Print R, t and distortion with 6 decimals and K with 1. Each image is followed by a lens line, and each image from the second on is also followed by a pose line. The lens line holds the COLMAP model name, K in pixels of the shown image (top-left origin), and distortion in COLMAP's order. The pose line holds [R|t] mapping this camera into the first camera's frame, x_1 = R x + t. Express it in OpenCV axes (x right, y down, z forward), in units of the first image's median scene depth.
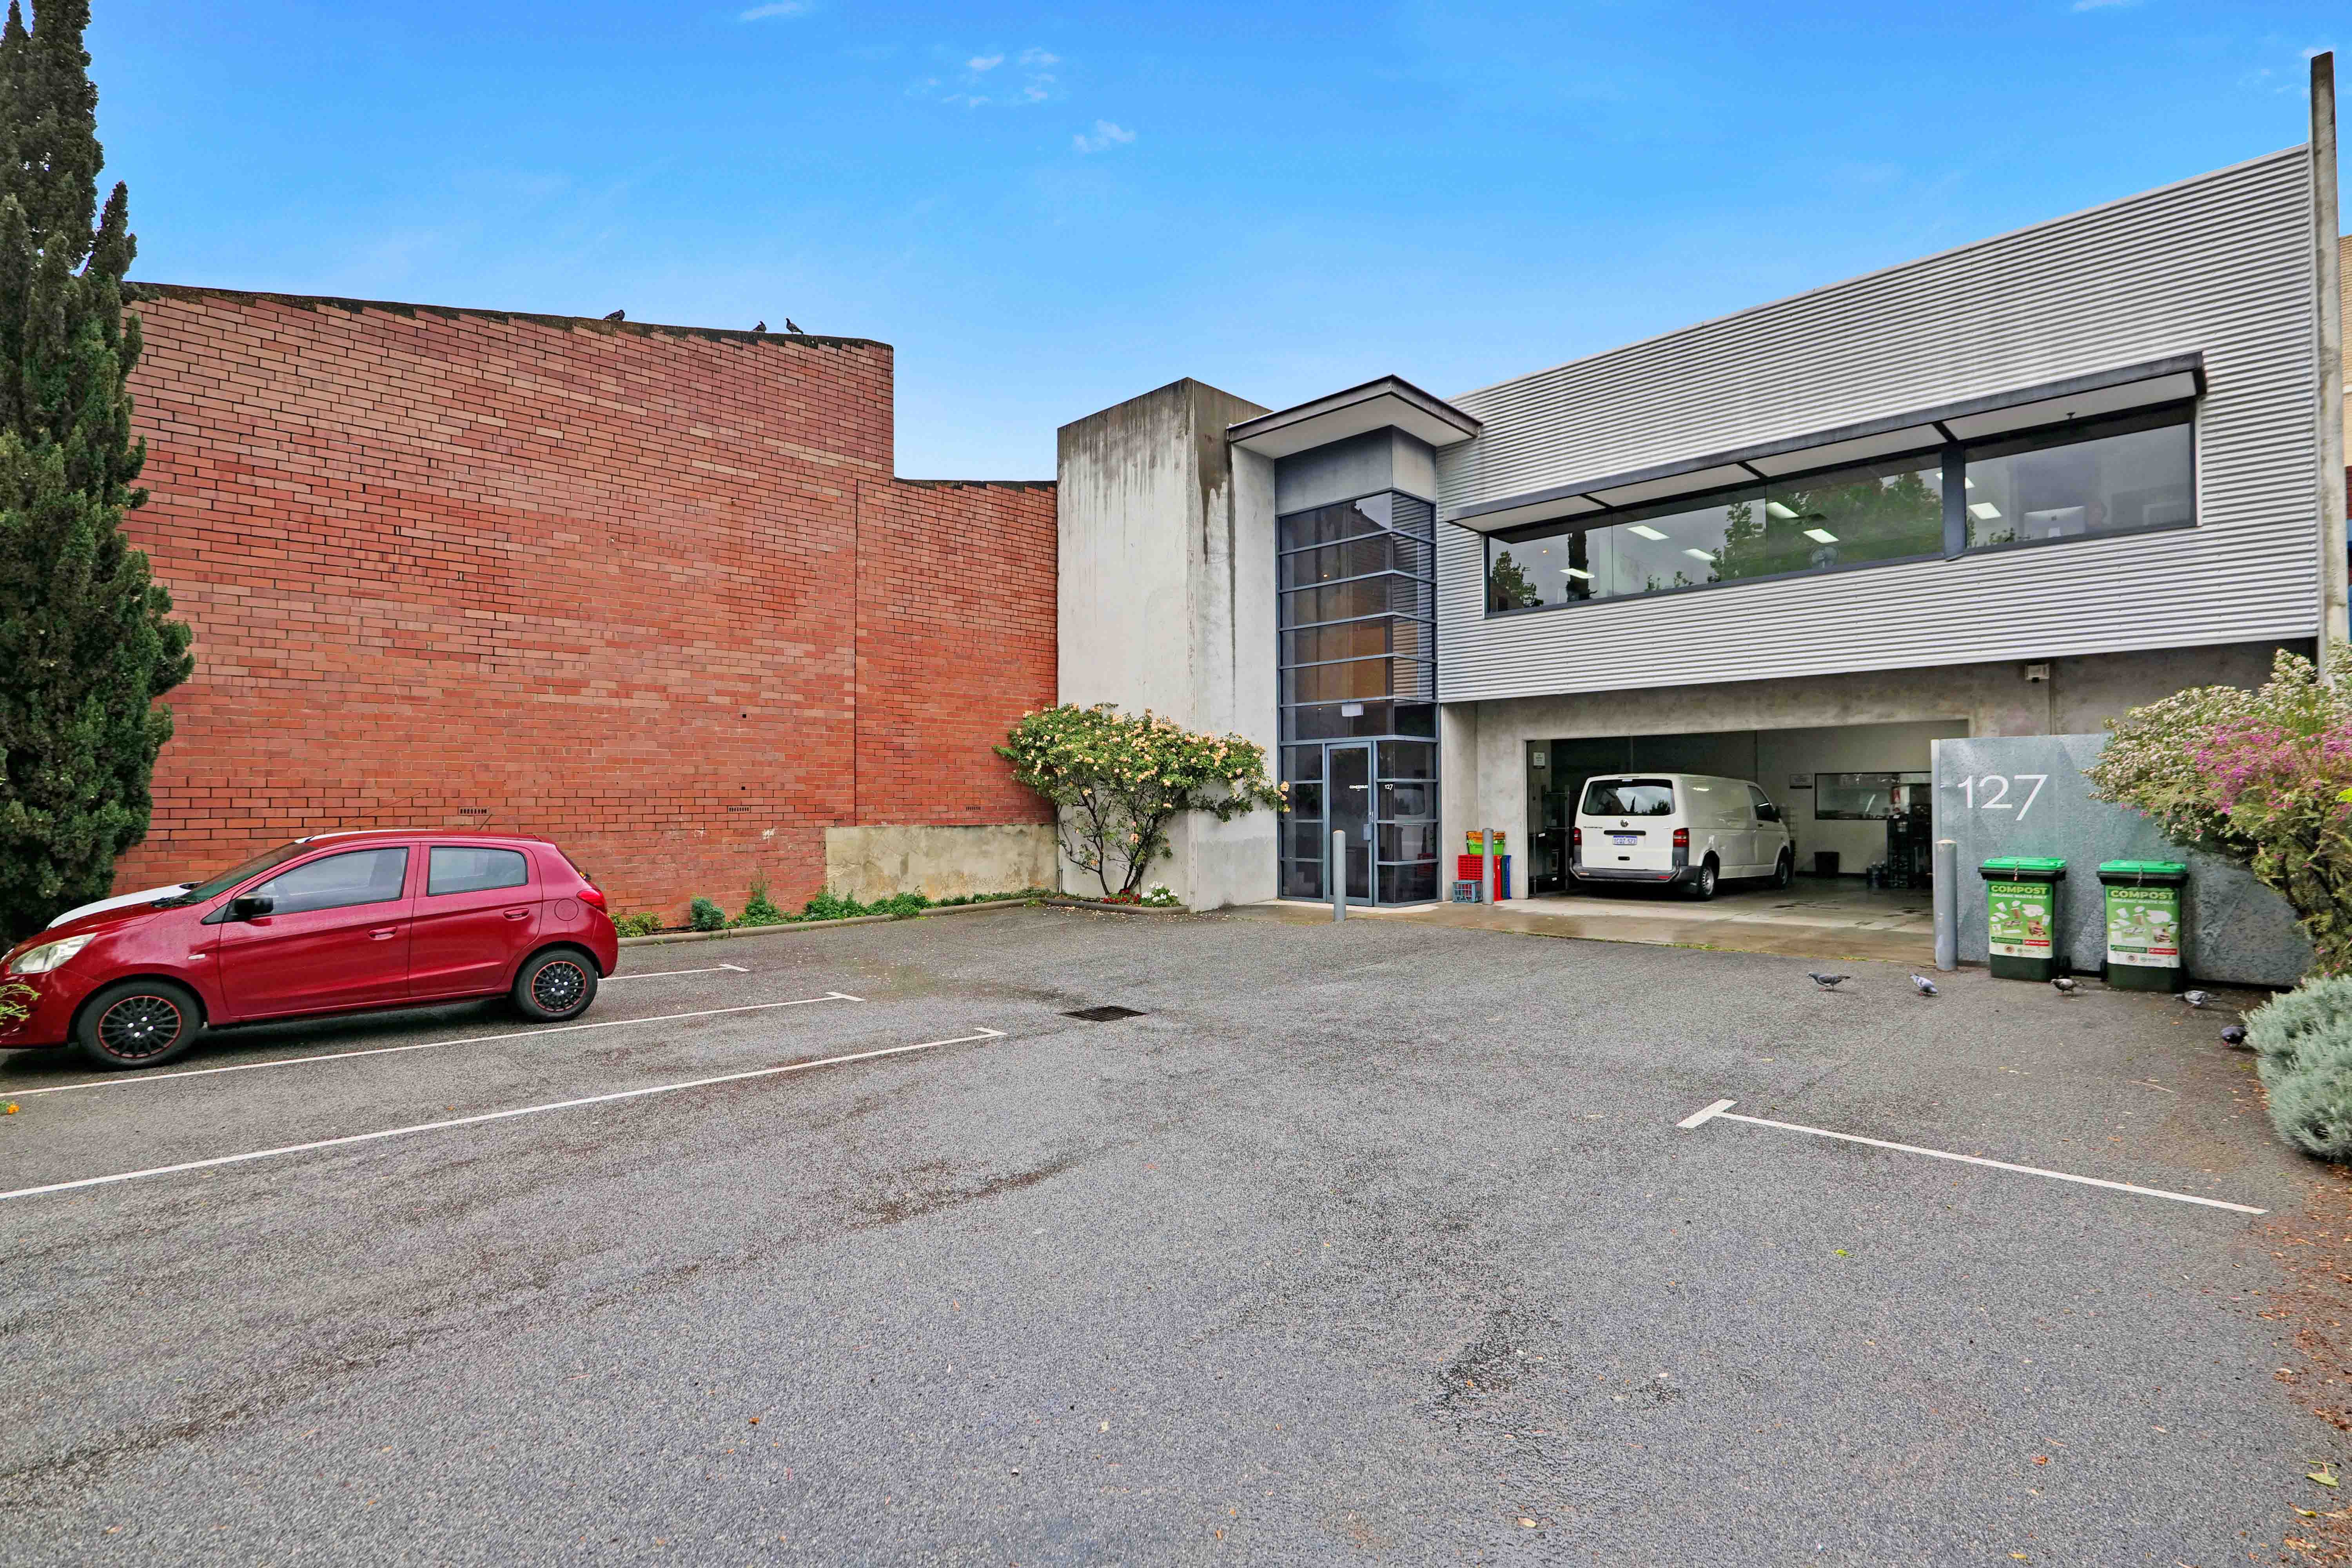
lens RADIAL K [[1097.5, 0, 1165.2], [0, 1097.5, 788.0], [0, 0, 1]] dist [-0.019808, 0.000299]
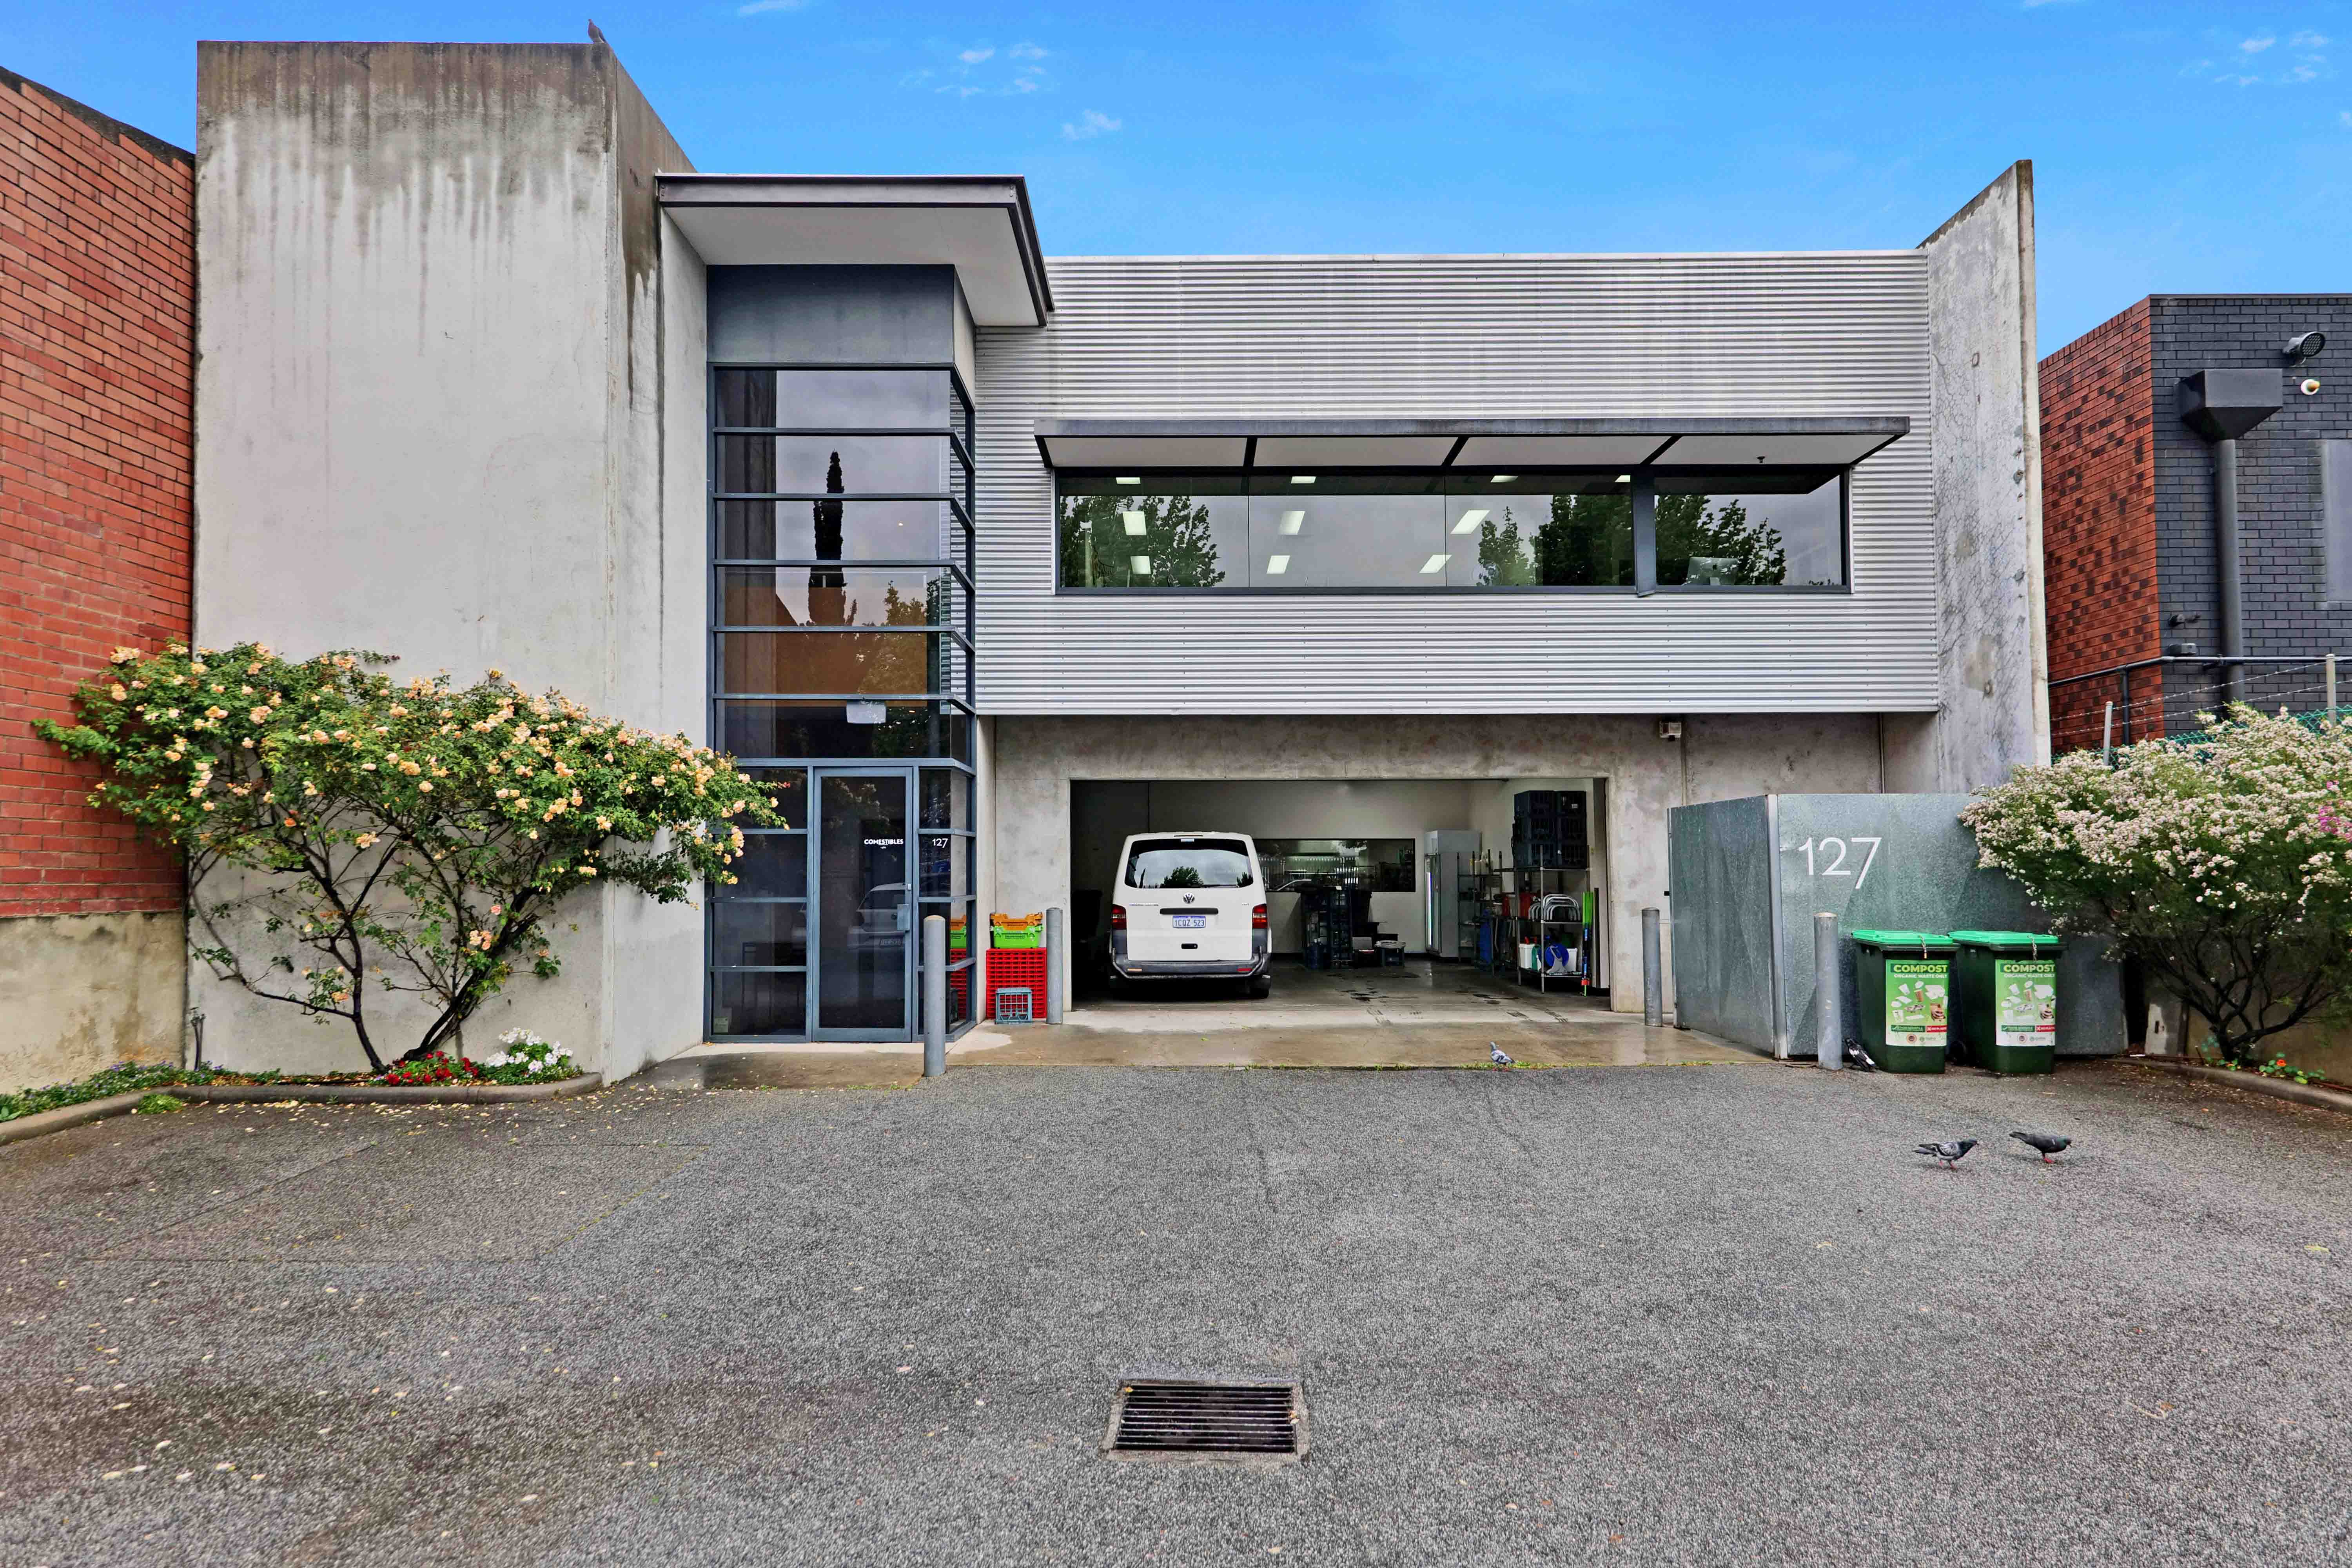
lens RADIAL K [[1321.7, 0, 1200.0], [0, 1321.7, 792.5], [0, 0, 1]] dist [0.013538, 0.004202]
pose [[0.702067, 0.048174, 0.710479, -0.212896], [-0.012091, 0.998372, -0.055746, 0.010669], [-0.712008, 0.030547, 0.701507, 0.365944]]
